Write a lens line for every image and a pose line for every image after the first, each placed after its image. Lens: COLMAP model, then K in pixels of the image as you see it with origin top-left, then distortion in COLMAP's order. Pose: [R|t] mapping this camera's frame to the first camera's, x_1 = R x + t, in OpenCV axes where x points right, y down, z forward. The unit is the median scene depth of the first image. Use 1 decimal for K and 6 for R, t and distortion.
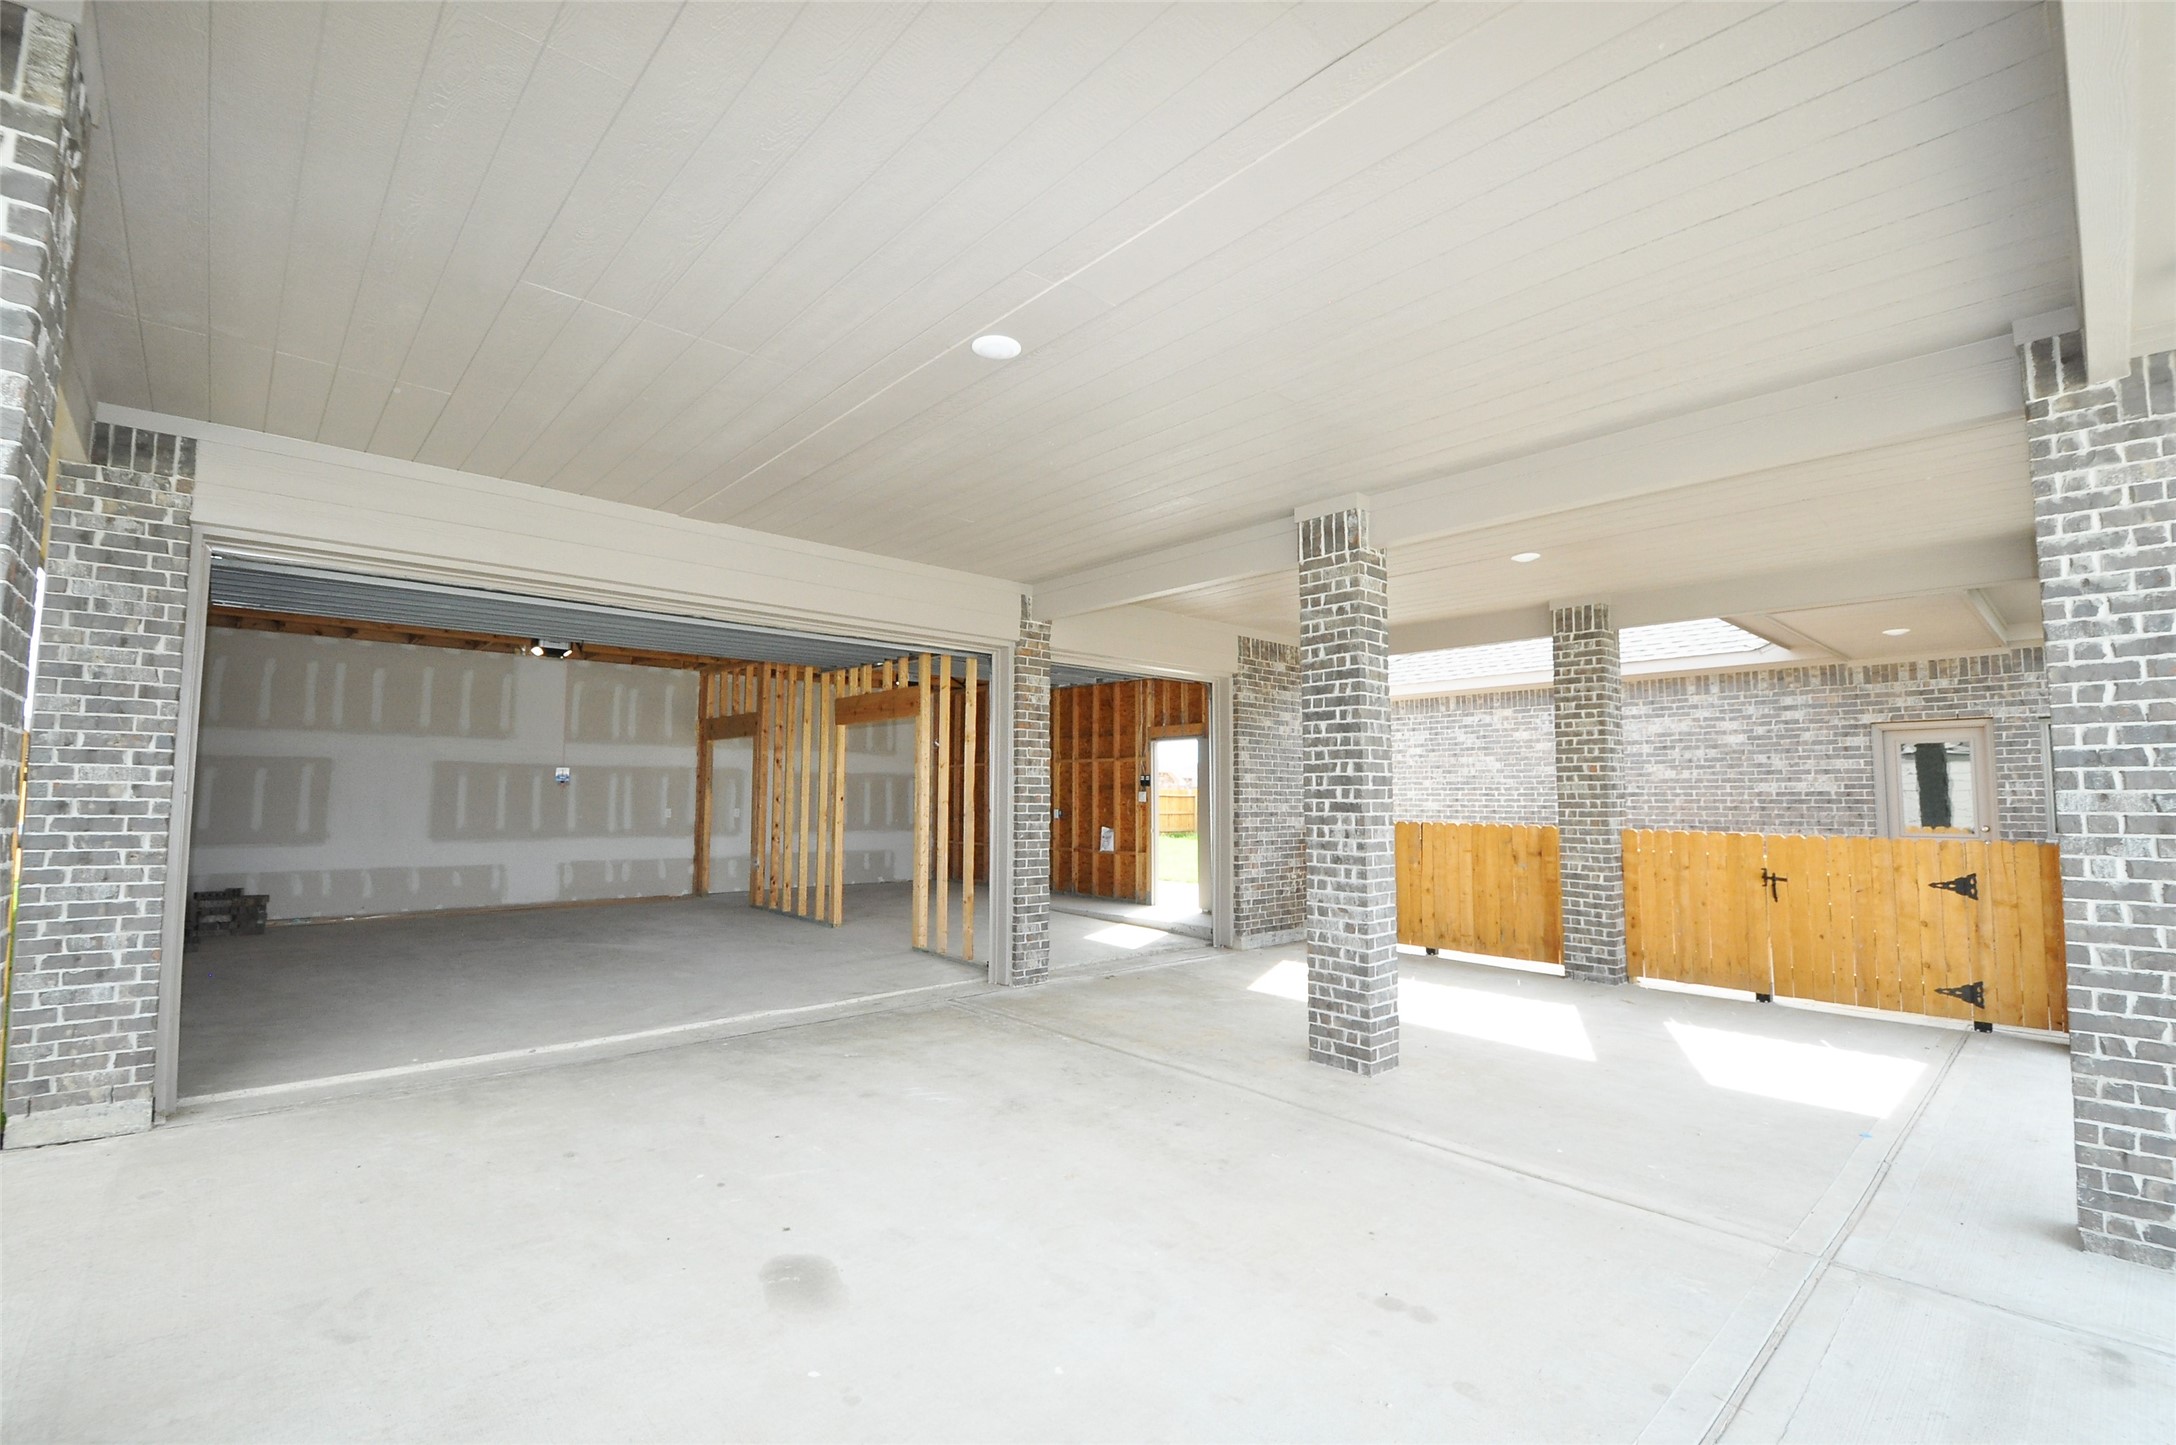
lens RADIAL K [[952.4, 0, 1086.5], [0, 952.4, 719.5], [0, 0, 1]] dist [-0.001198, -0.003704]
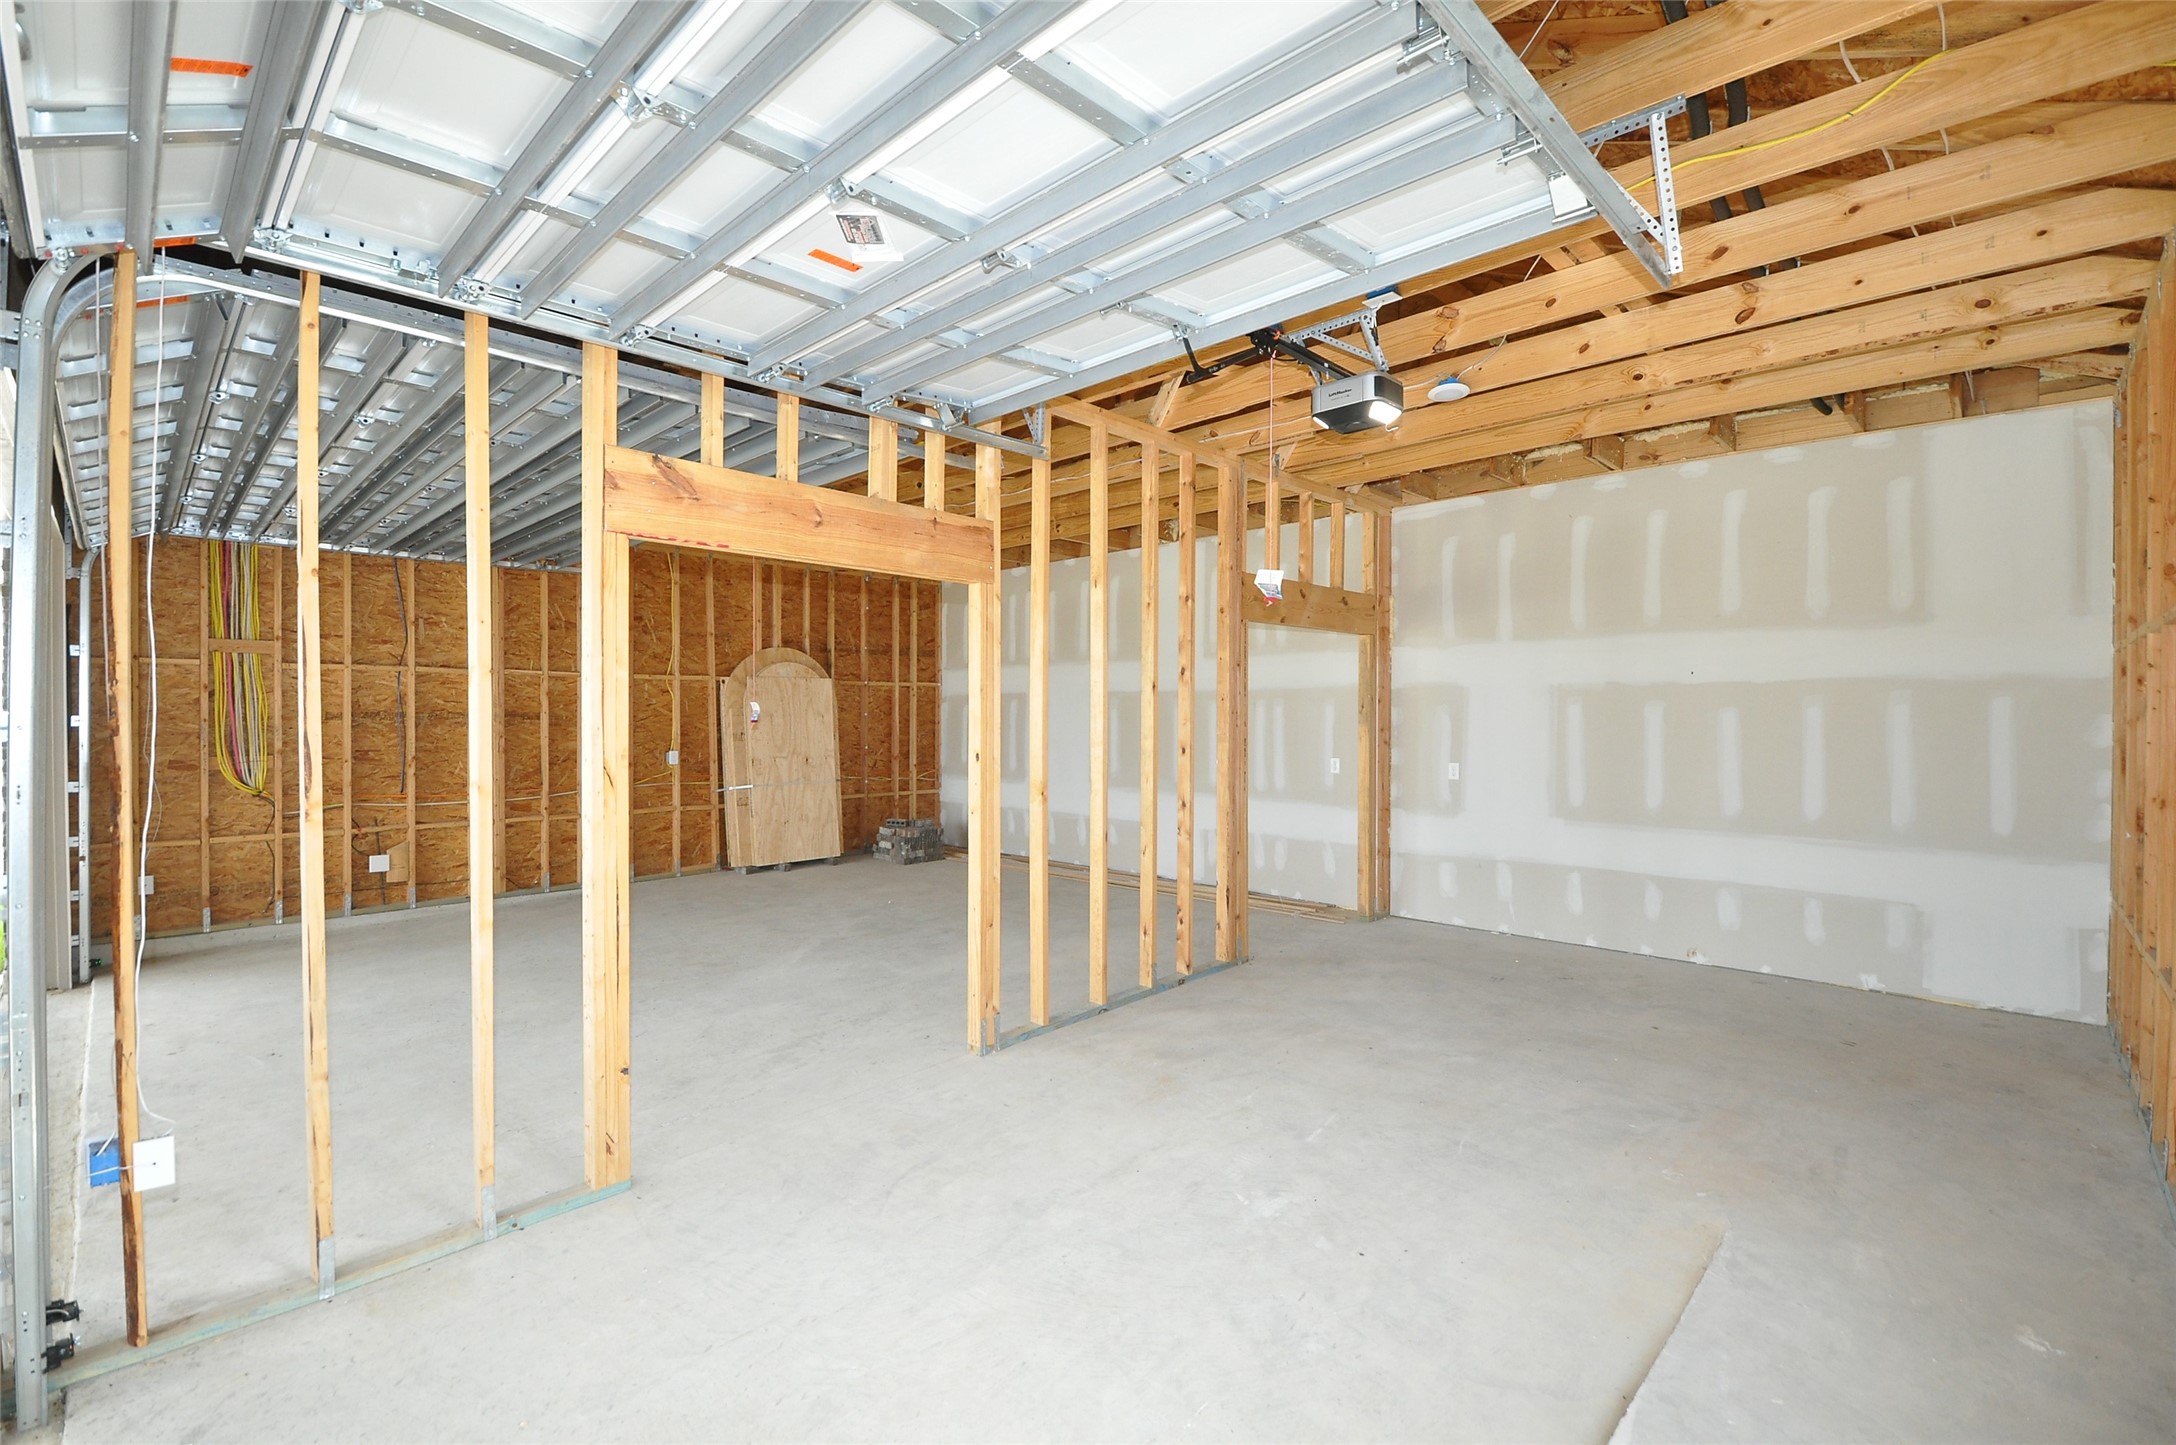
lens RADIAL K [[952.4, 0, 1082.9], [0, 952.4, 731.1], [0, 0, 1]] dist [-0.001198, -0.003704]
pose [[0.047978, 0.013423, -0.998758, 0.172065], [0.082494, 0.996440, 0.017355, 0.066009], [0.995436, -0.083224, 0.046700, 1.003407]]
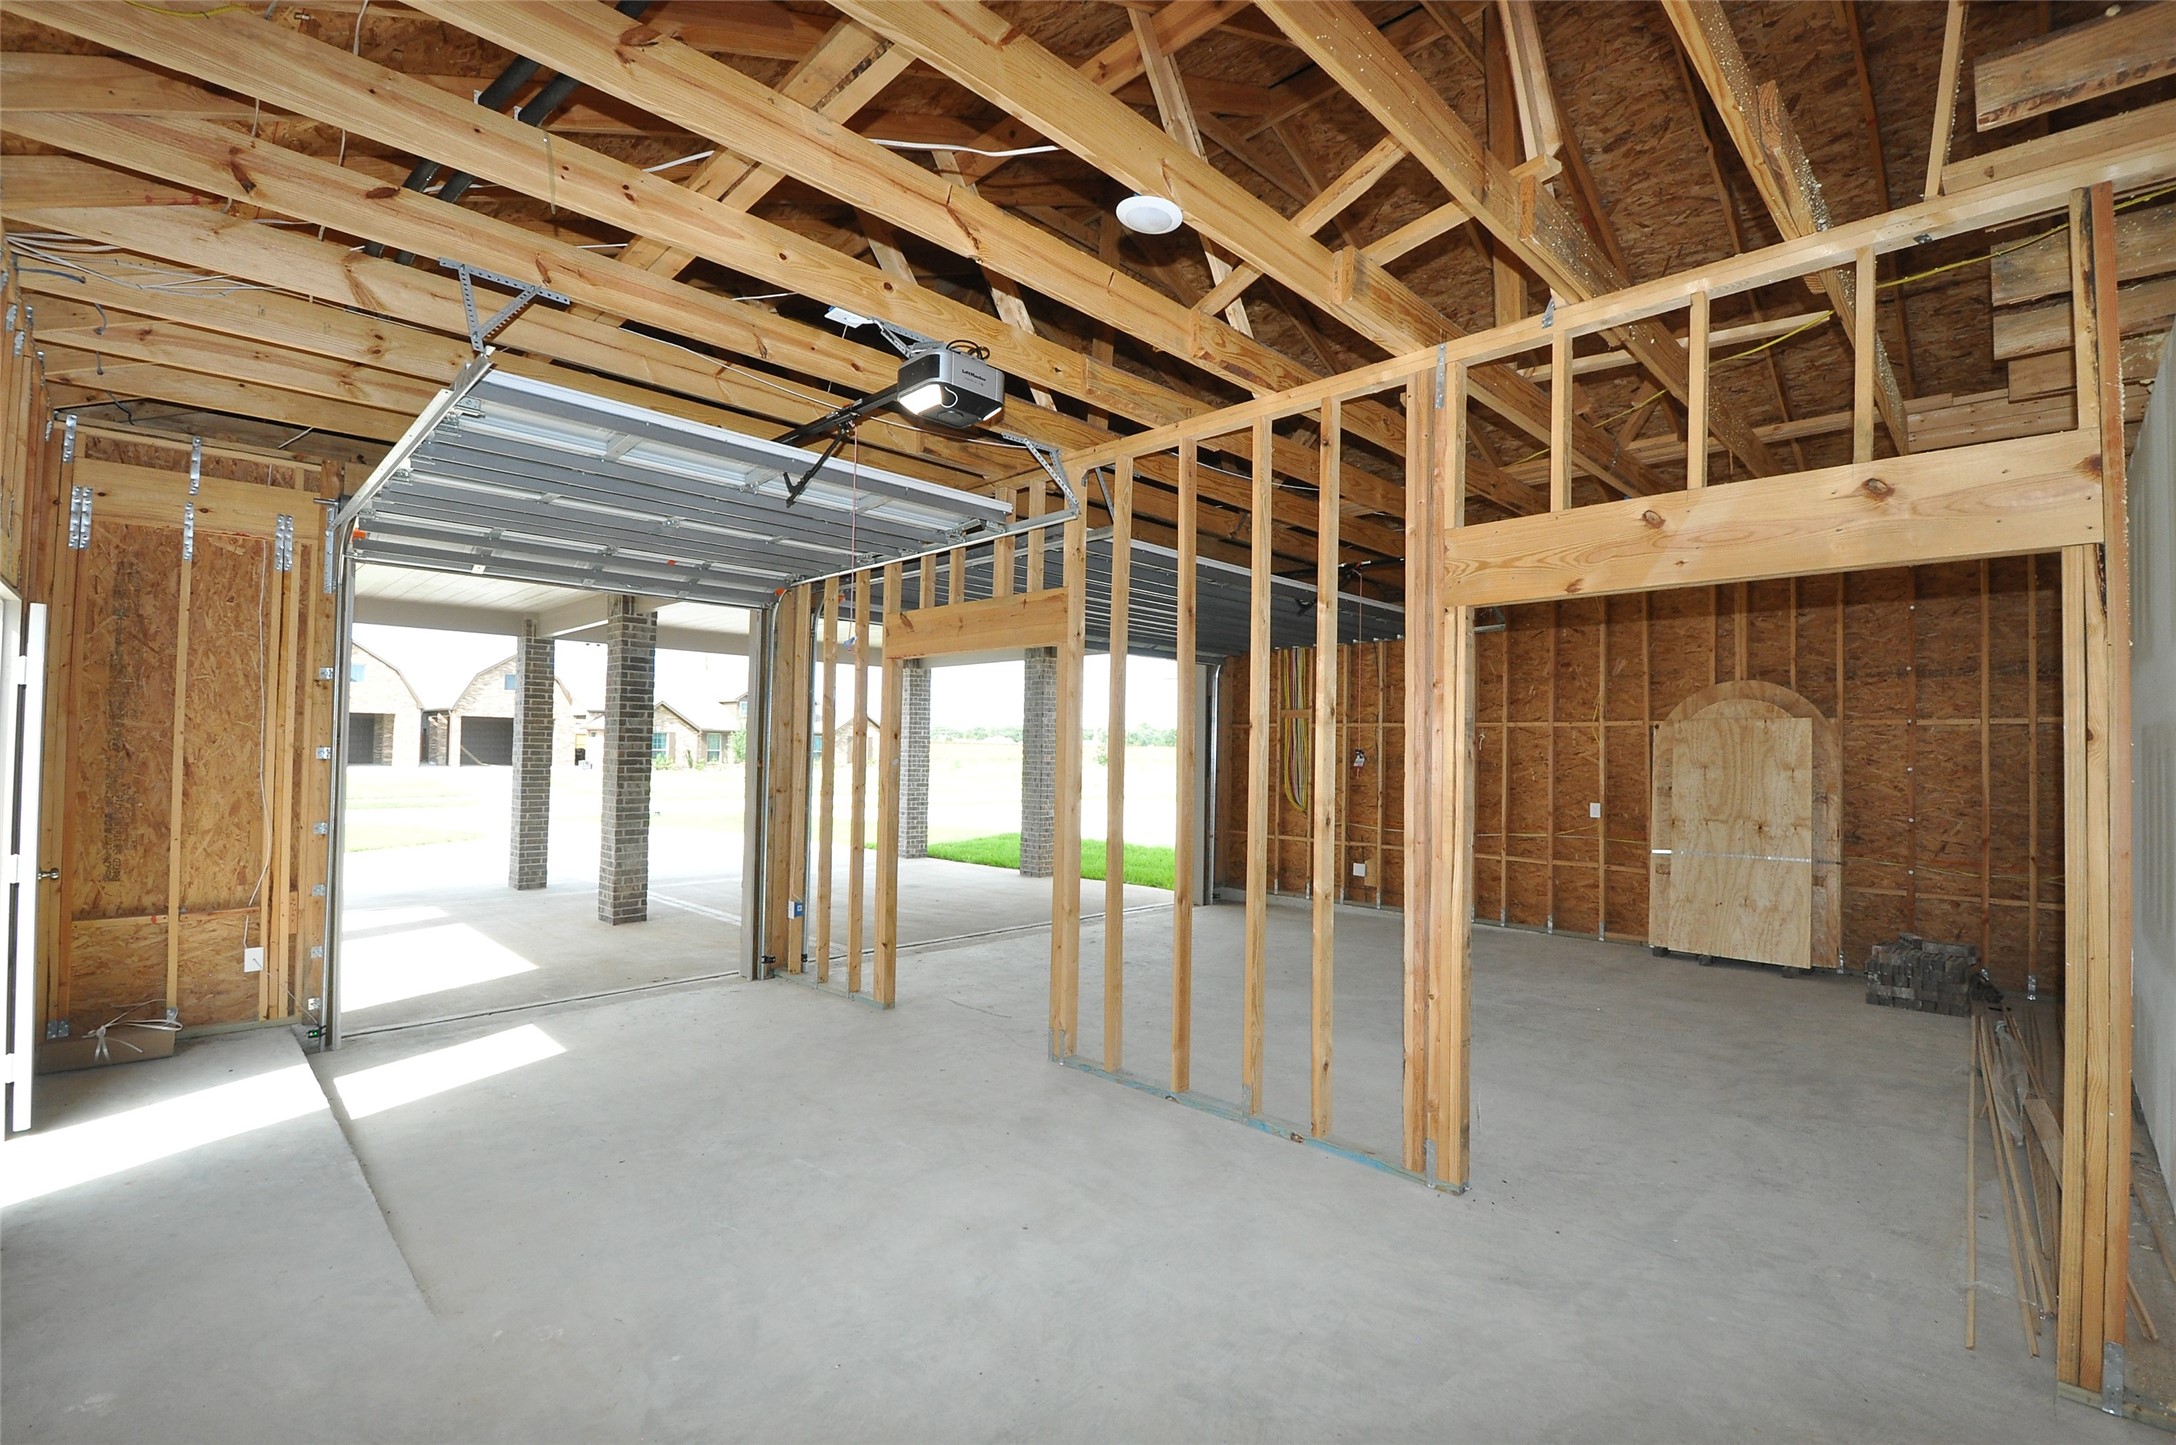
lens RADIAL K [[952.4, 0, 1092.5], [0, 952.4, 720.2], [0, 0, 1]] dist [-0.001198, -0.003704]
pose [[-0.999086, -0.021539, -0.036911, -0.245255], [-0.017268, 0.993517, -0.112363, 0.095977], [0.039092, -0.111623, -0.992981, 1.456864]]
